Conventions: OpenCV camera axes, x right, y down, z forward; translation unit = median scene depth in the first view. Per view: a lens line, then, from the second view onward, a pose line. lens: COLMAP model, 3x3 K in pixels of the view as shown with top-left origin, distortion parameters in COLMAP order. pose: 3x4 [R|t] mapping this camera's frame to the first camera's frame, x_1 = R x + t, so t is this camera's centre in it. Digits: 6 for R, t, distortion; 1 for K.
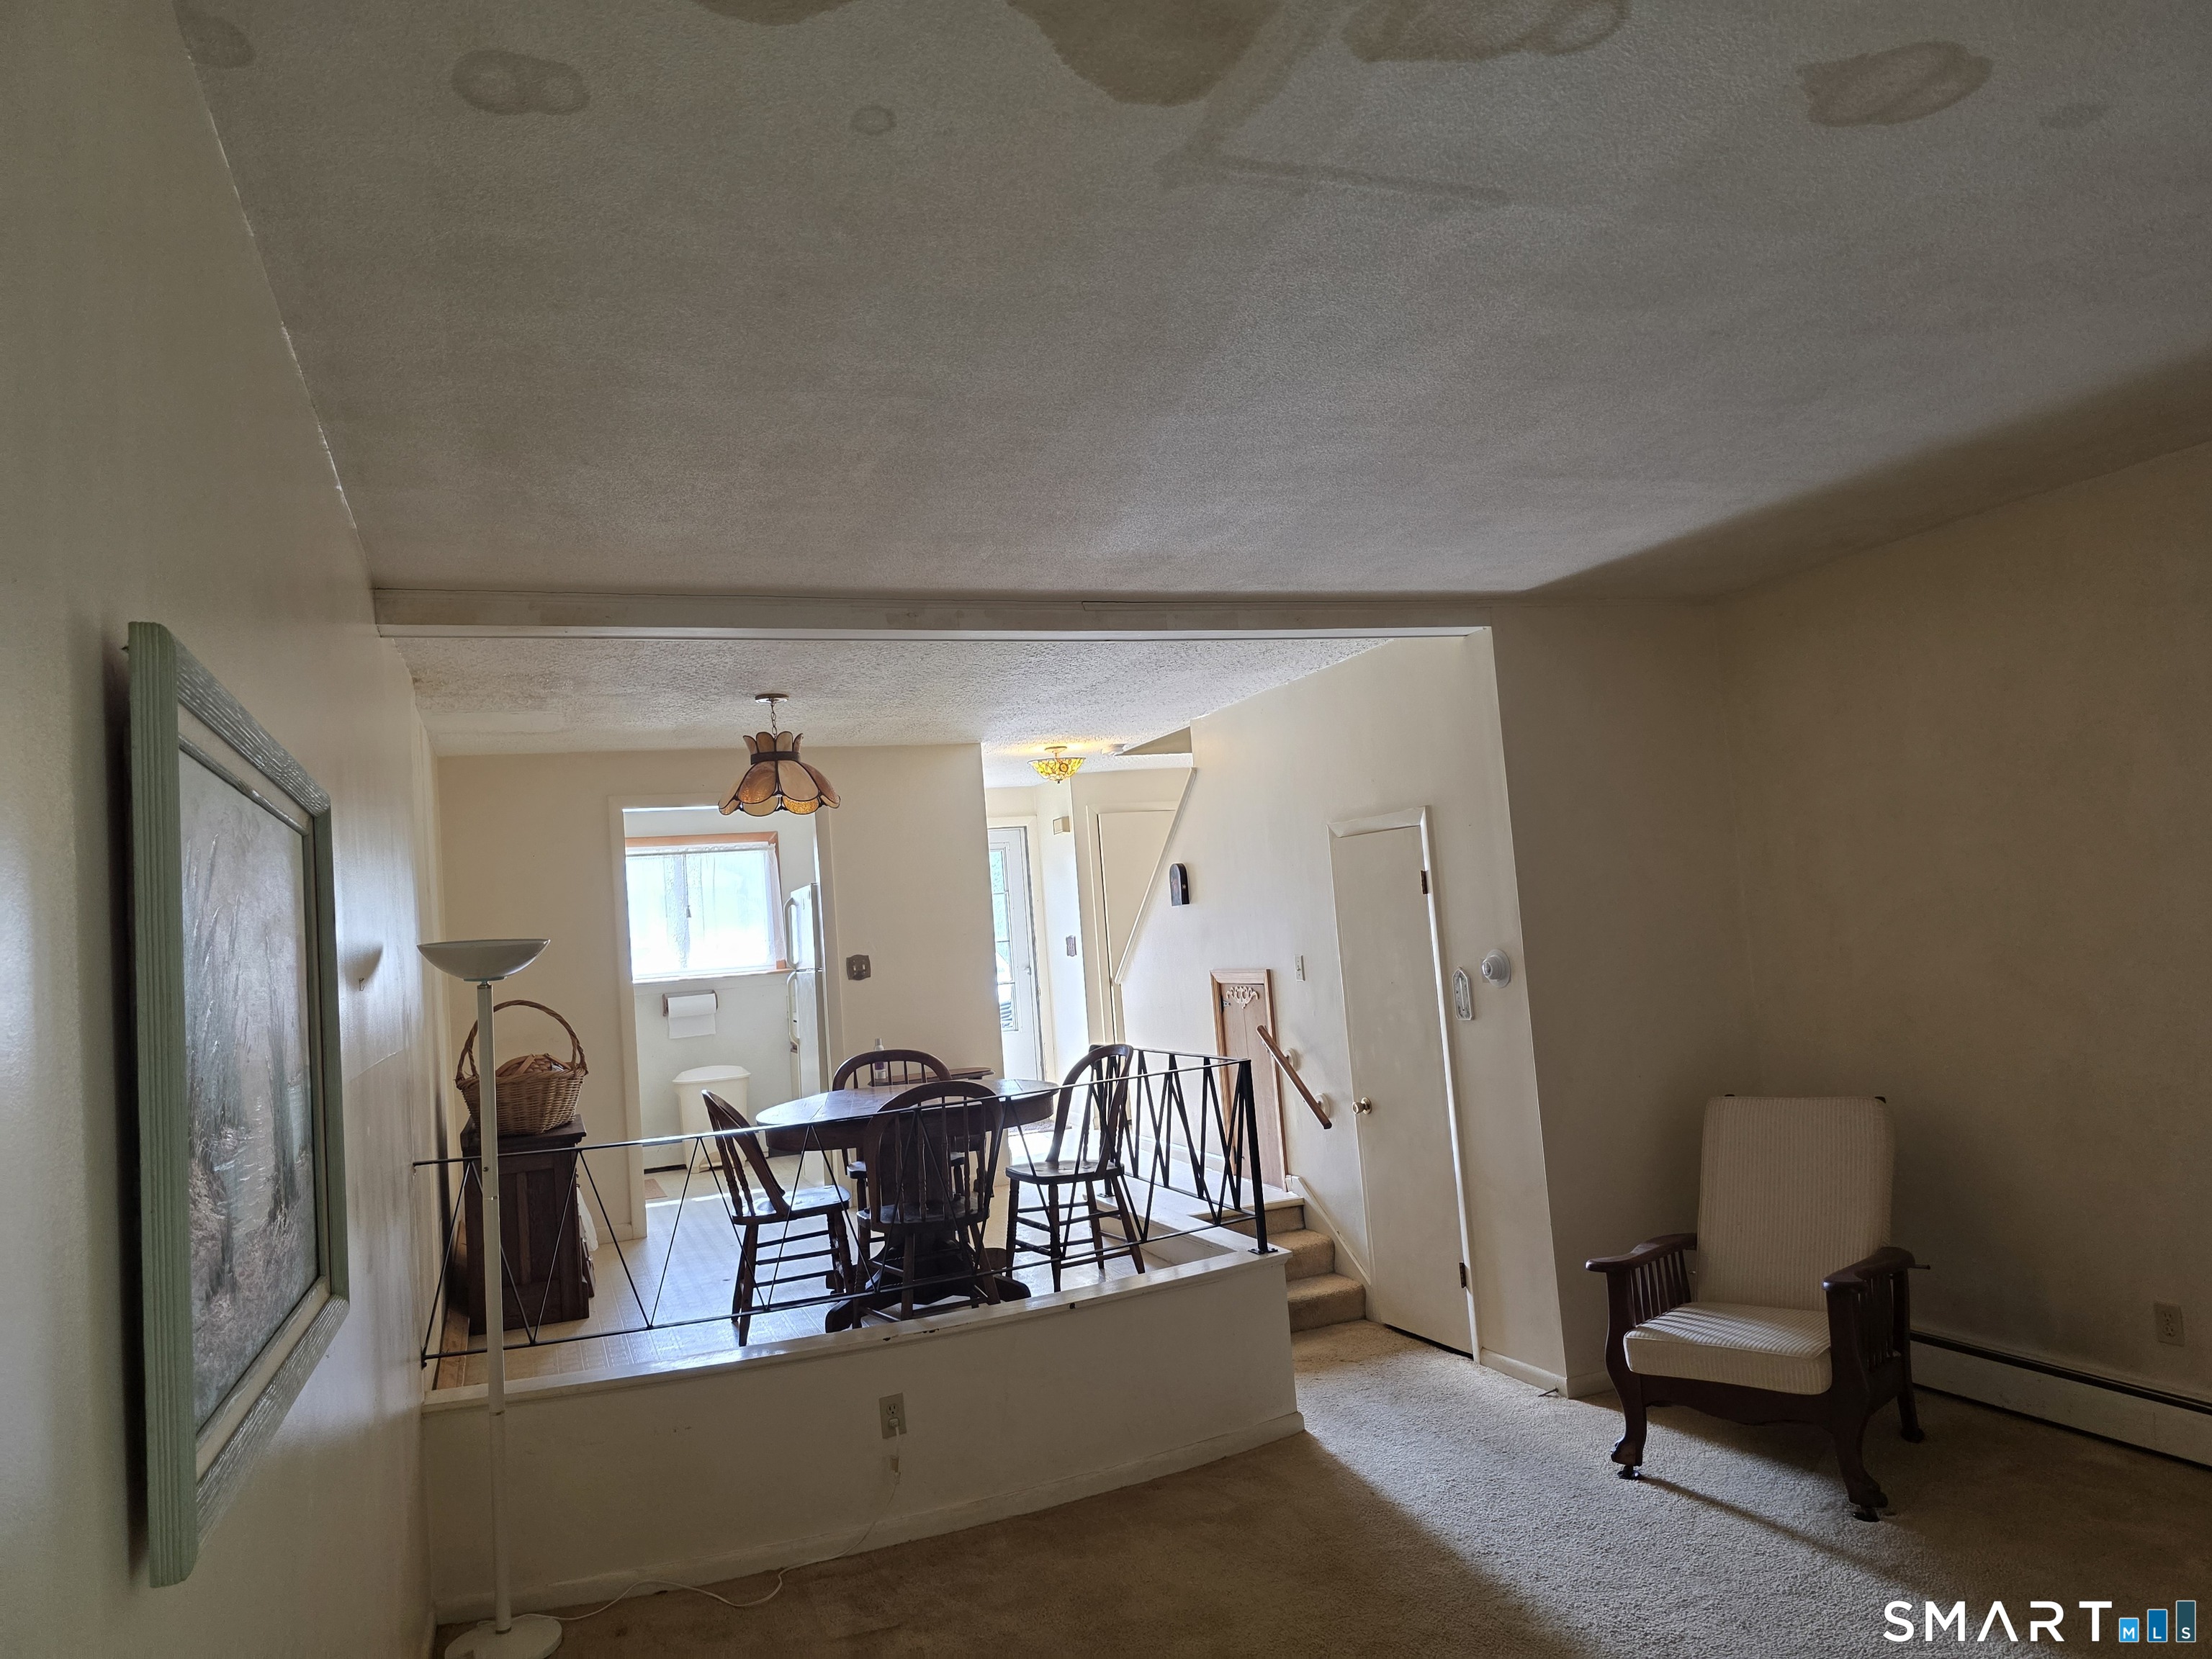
lens RADIAL K [[1490.0, 0, 1106.5], [0, 1490.0, 805.7], [0, 0, 1]] dist [0.067935, -0.068644]
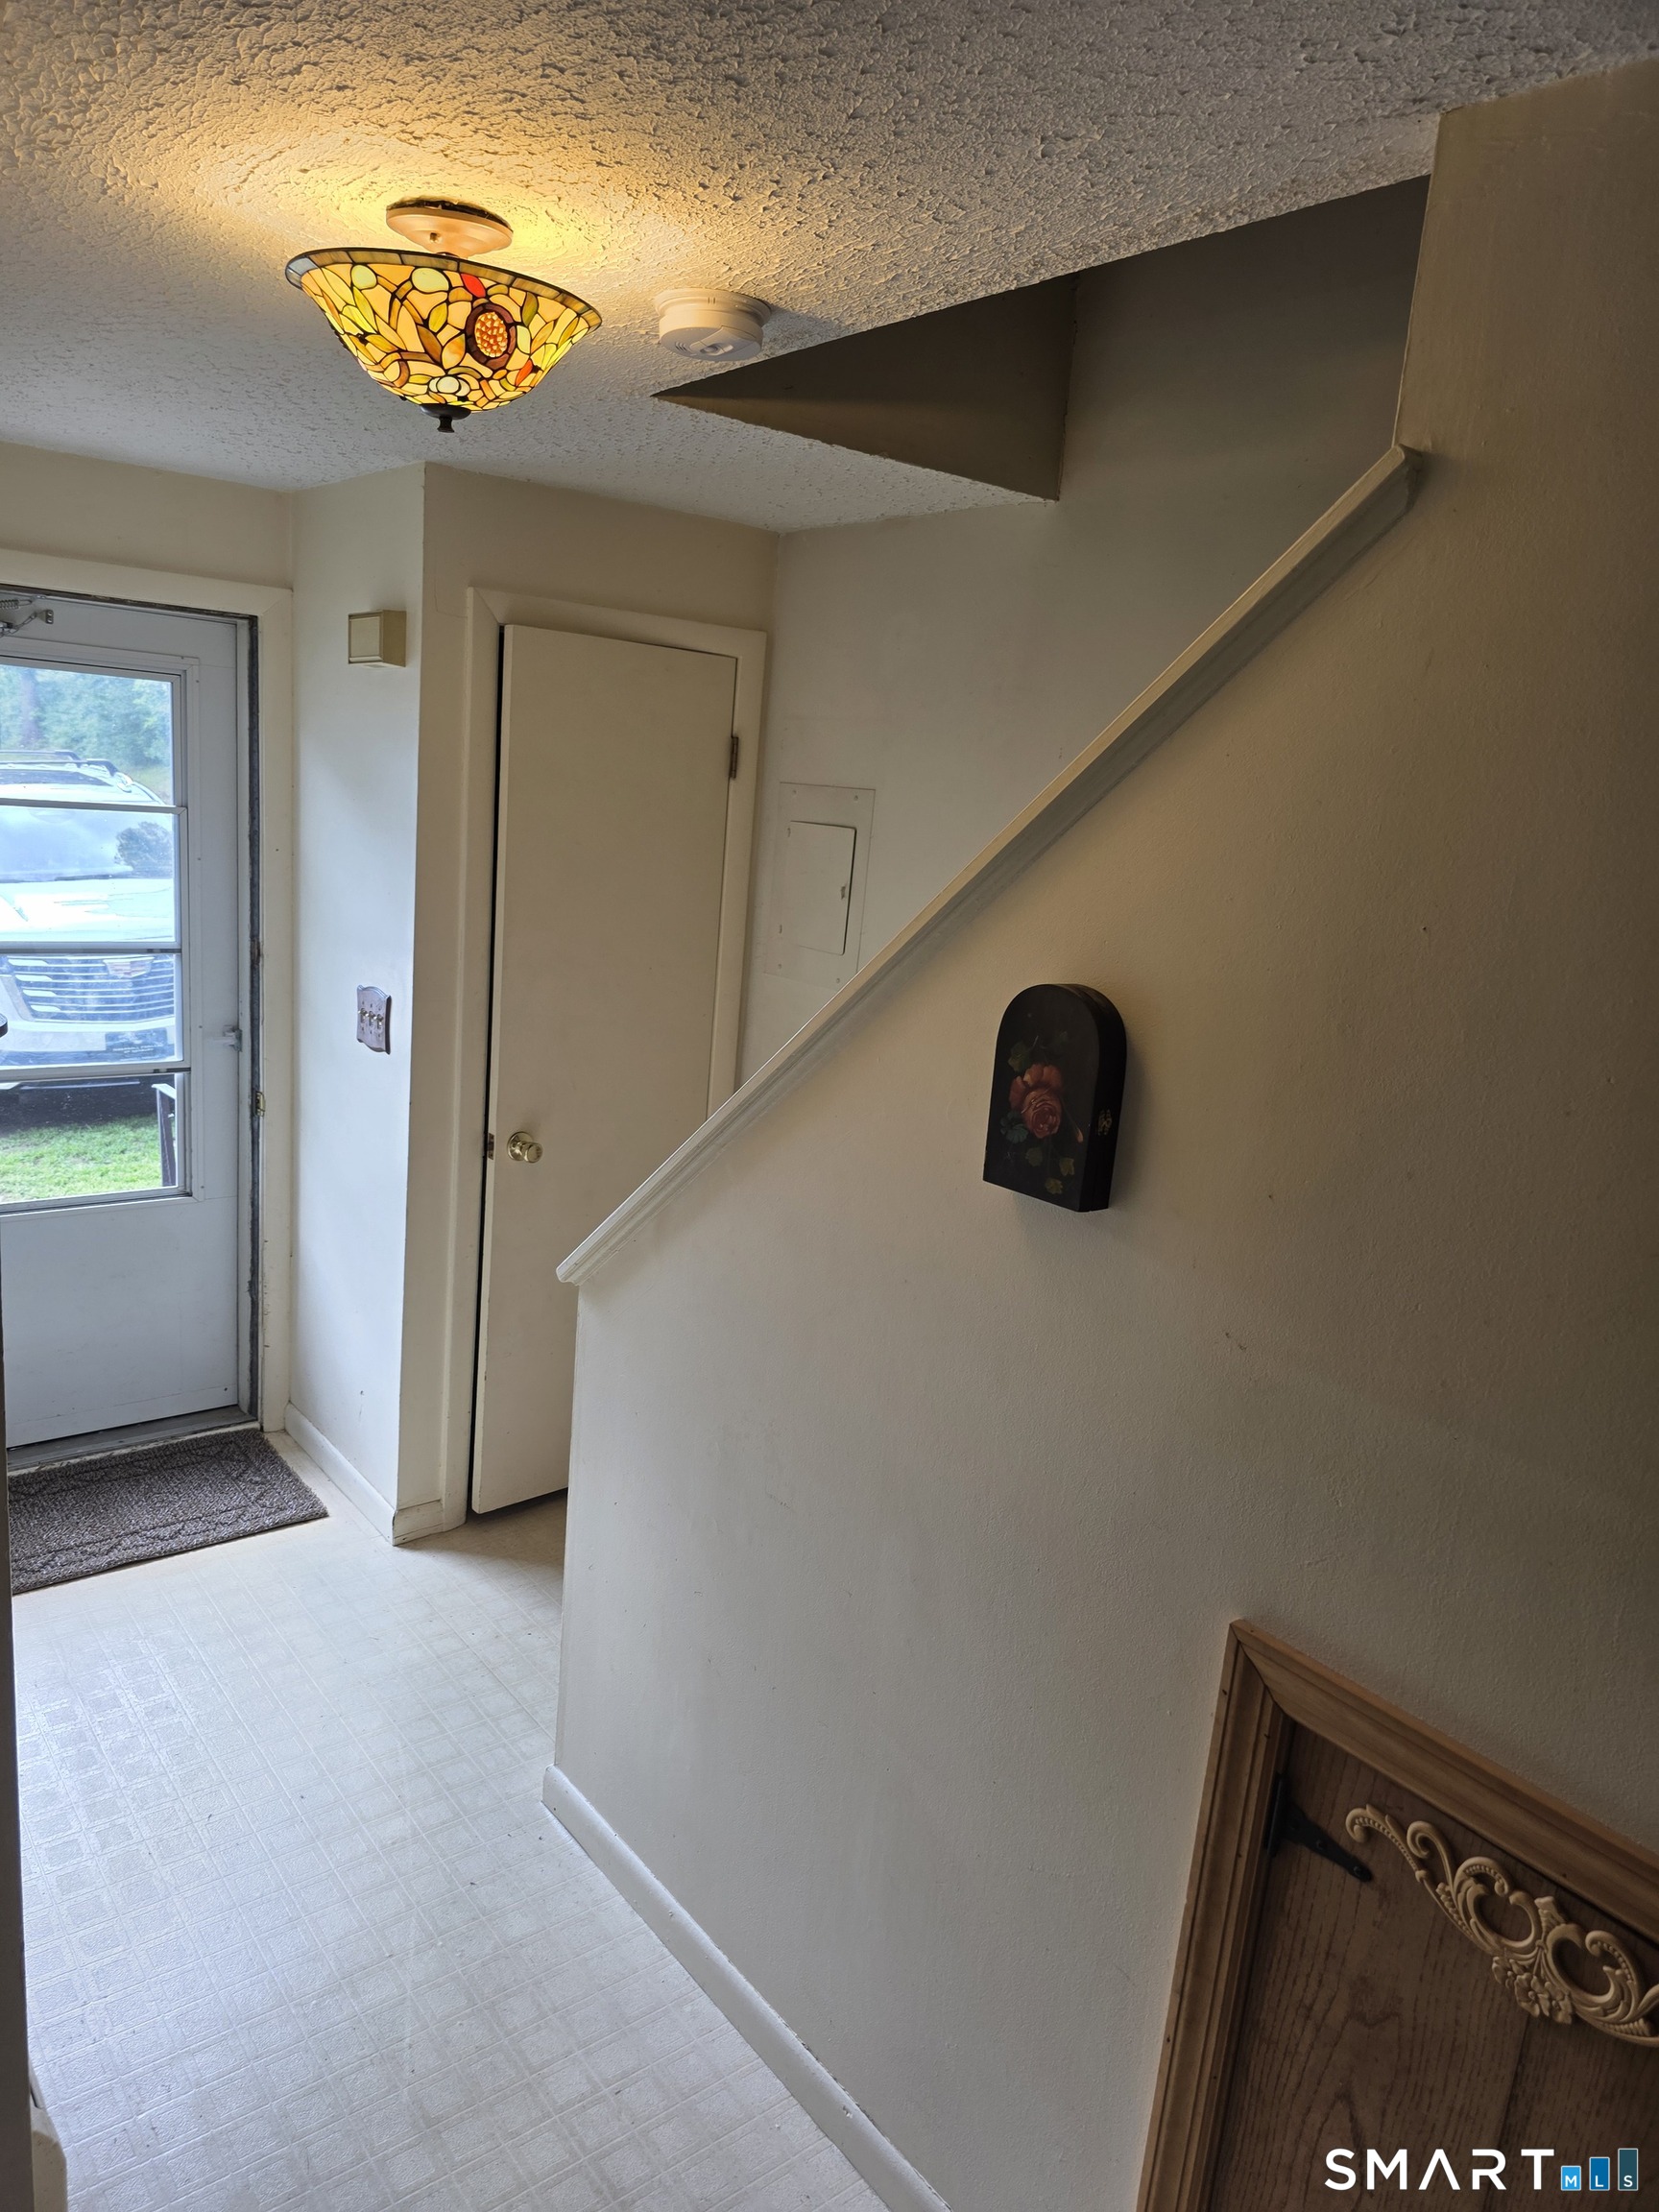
lens RADIAL K [[1490.0, 0, 843.3], [0, 1490.0, 1113.2], [0, 0, 1]] dist [0.067935, -0.068644]
pose [[0.940300, 0.087448, 0.328921, -0.085098], [-0.181532, 0.946344, 0.267356, 0.015489], [-0.287893, -0.311104, 0.905722, 1.680445]]
